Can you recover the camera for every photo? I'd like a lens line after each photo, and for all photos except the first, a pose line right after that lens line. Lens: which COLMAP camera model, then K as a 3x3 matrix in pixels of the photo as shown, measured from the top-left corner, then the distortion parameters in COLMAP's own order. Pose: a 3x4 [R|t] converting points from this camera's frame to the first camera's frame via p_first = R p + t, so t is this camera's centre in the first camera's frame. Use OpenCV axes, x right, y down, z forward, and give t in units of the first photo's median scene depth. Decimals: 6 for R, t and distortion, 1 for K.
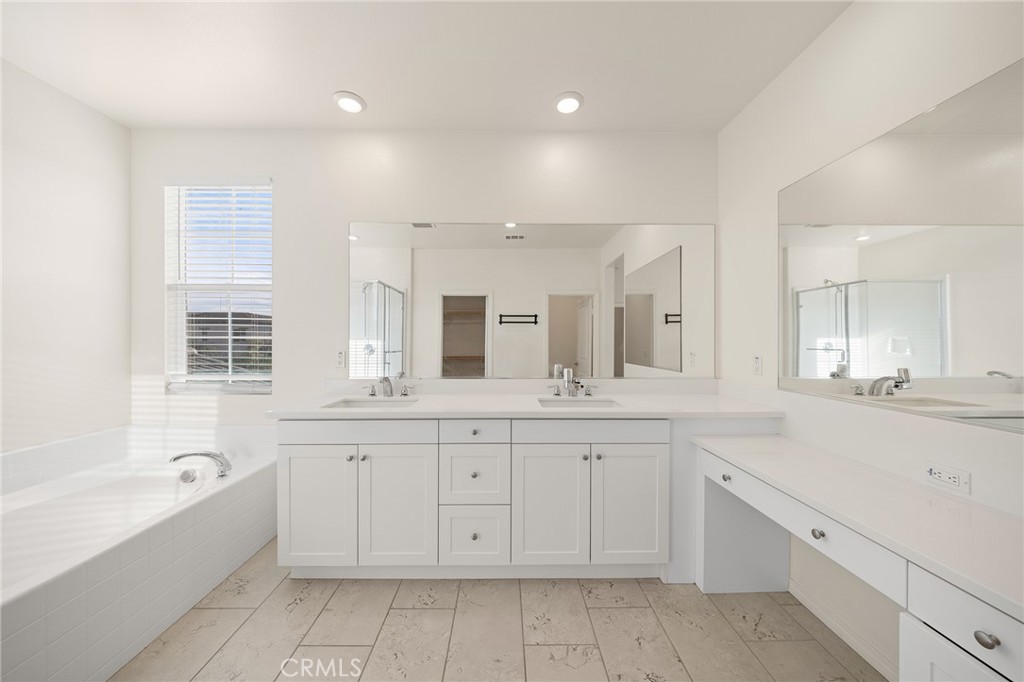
lens RADIAL K [[345.0, 0, 511.3], [0, 345.0, 343.5], [0, 0, 1]] dist [-0.007211, 0.000097]
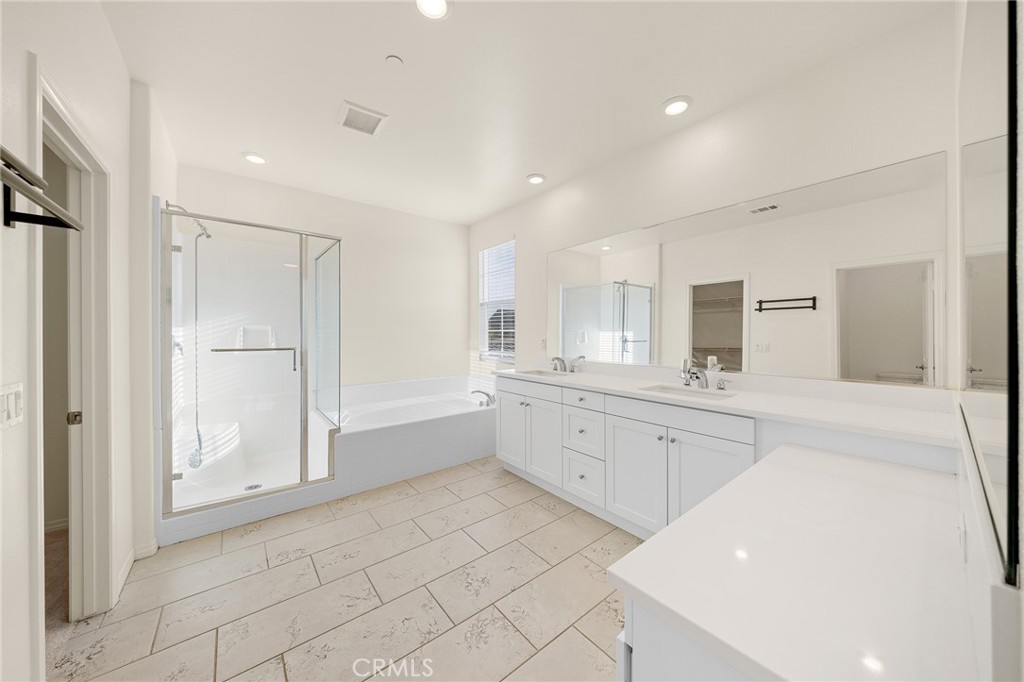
lens RADIAL K [[345.0, 0, 508.7], [0, 345.0, 334.8], [0, 0, 1]] dist [-0.007211, 0.000097]
pose [[0.610150, 0.001374, -0.792285, 0.607747], [0.000863, 0.999997, 0.002399, -0.001408], [0.792285, -0.002147, 0.610147, -0.042405]]
